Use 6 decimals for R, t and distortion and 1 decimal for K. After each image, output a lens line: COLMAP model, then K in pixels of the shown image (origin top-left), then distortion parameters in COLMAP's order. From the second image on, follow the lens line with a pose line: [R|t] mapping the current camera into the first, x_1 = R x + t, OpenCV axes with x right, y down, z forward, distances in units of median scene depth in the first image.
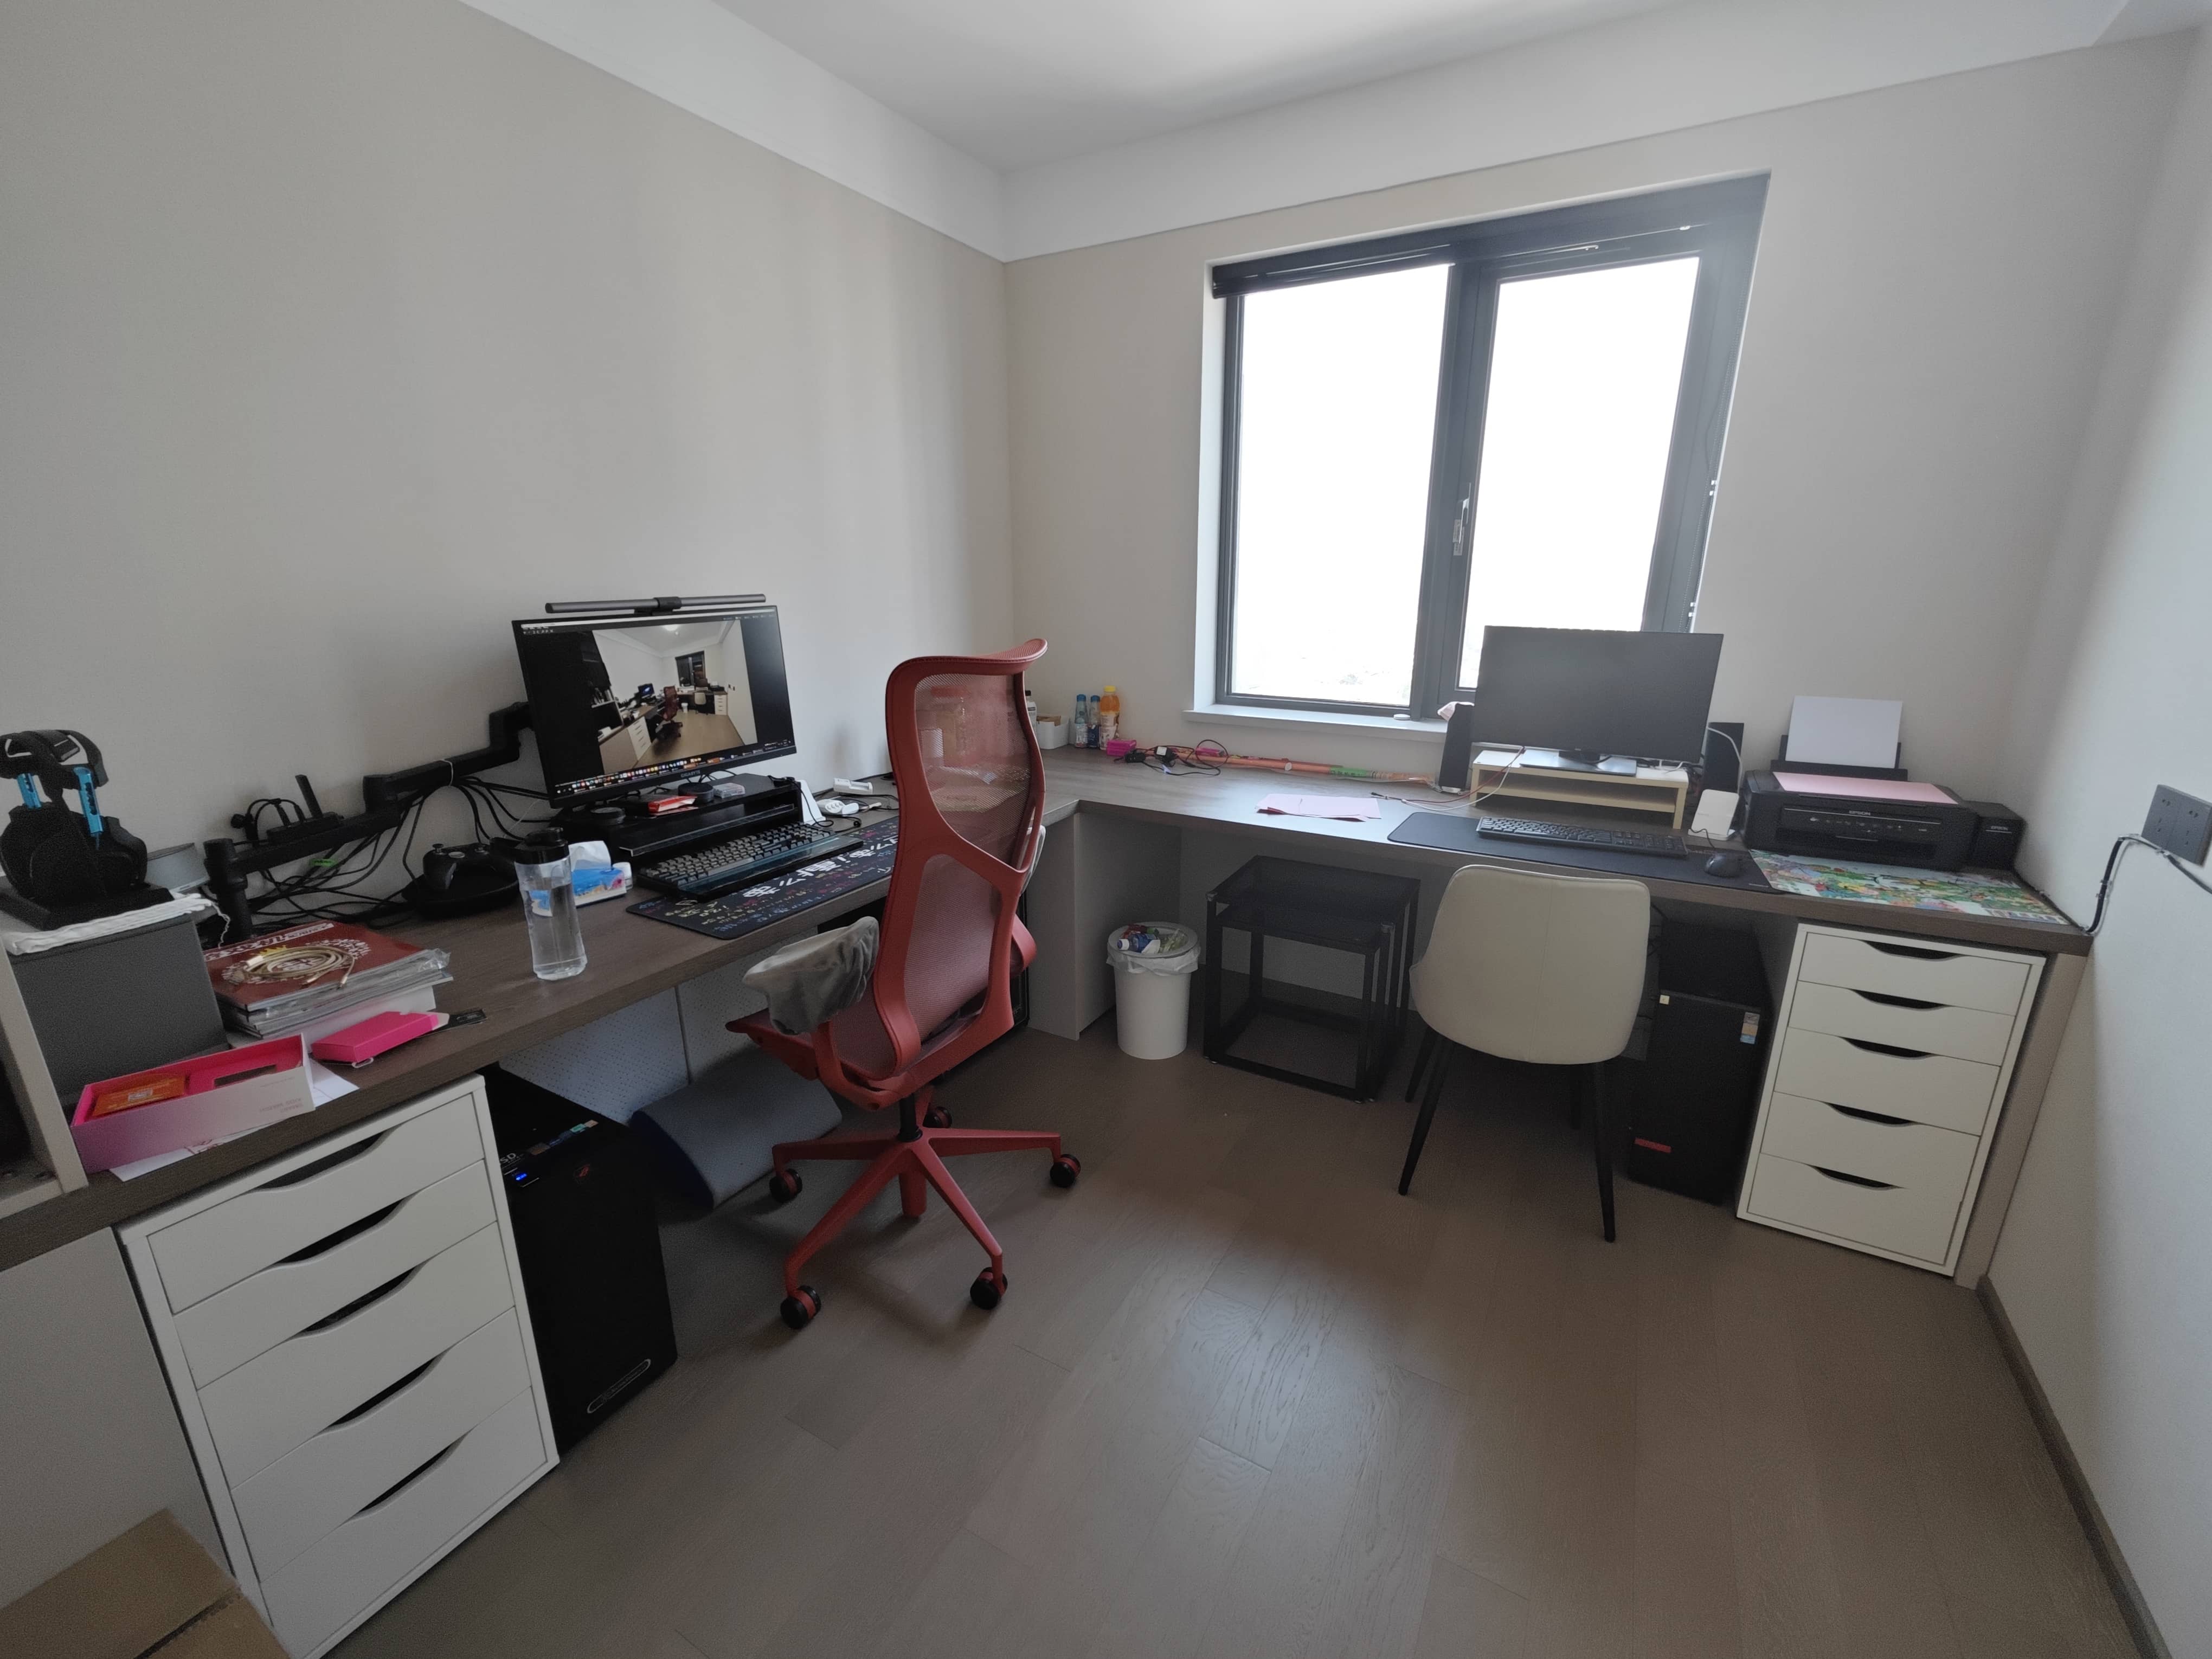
lens RADIAL K [[917.1, 0, 1103.5], [0, 917.1, 829.3], [0, 0, 1]] dist [-0.003259, 0.001118]
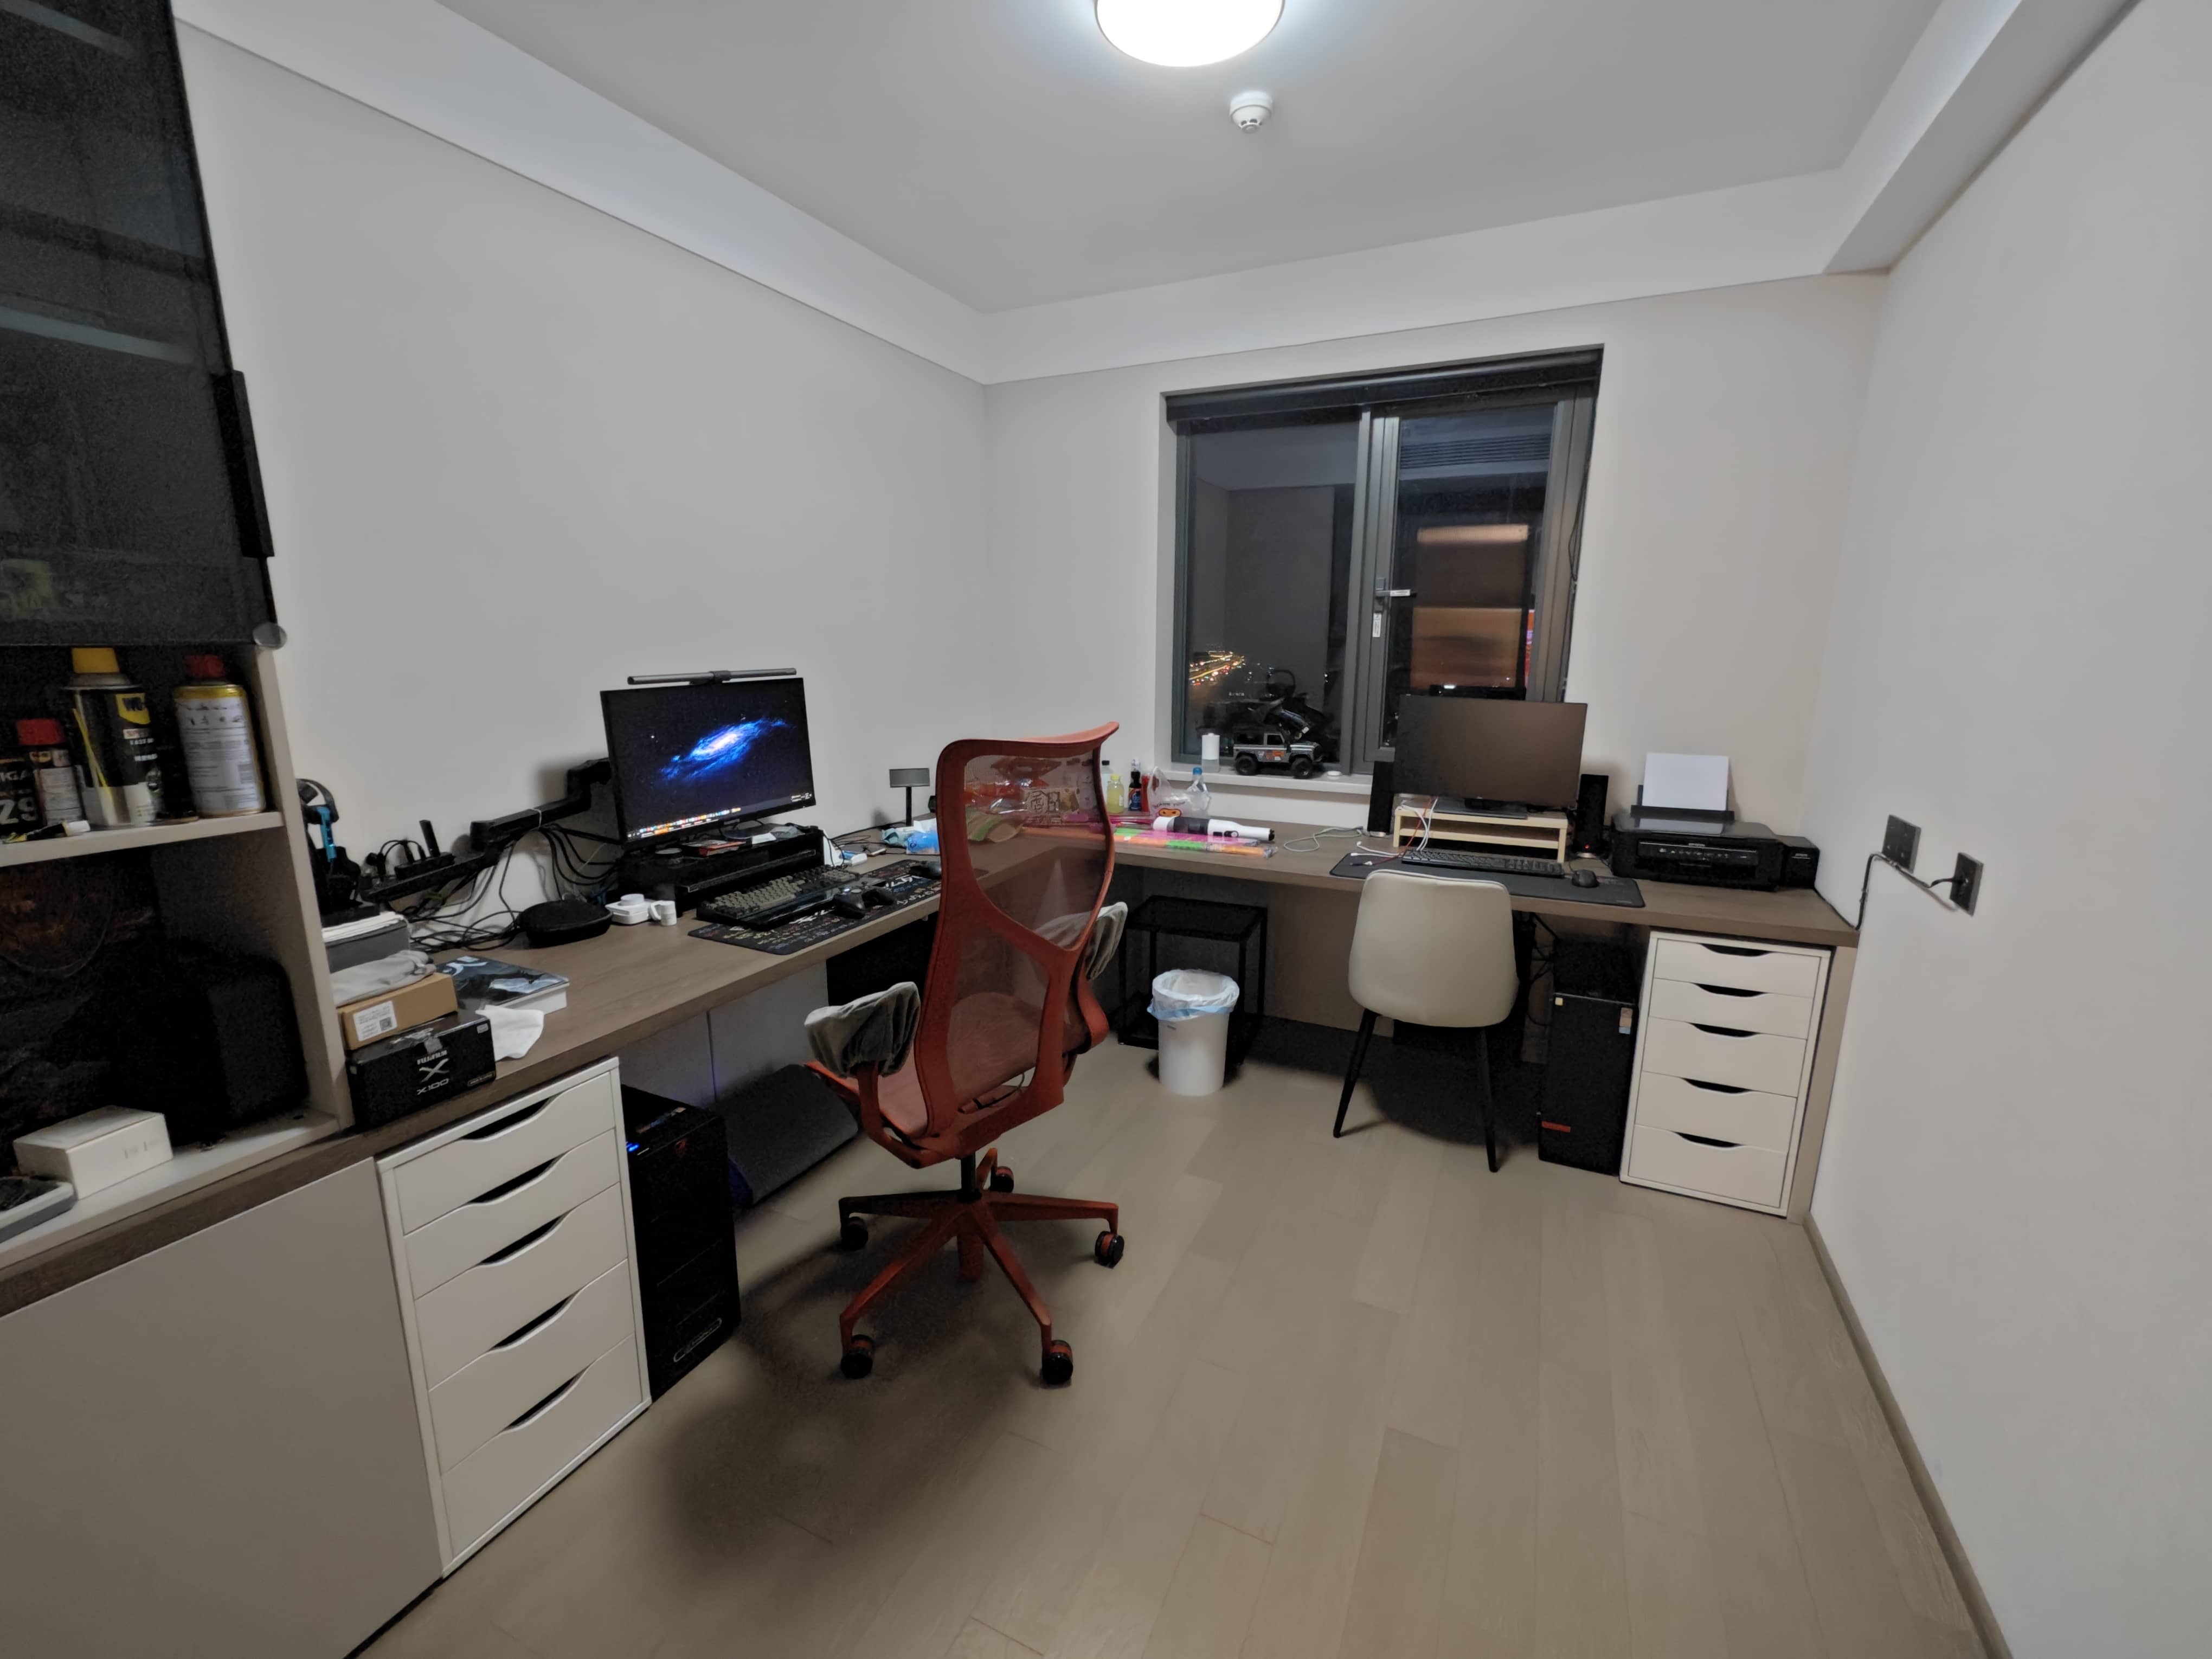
lens RADIAL K [[917.1, 0, 1105.7], [0, 917.1, 825.5], [0, 0, 1]] dist [-0.003259, 0.001118]
pose [[0.997453, -0.008530, 0.070815, -0.074137], [0.013786, 0.997159, -0.074058, 0.040906], [-0.069982, 0.074845, 0.994736, -0.207929]]
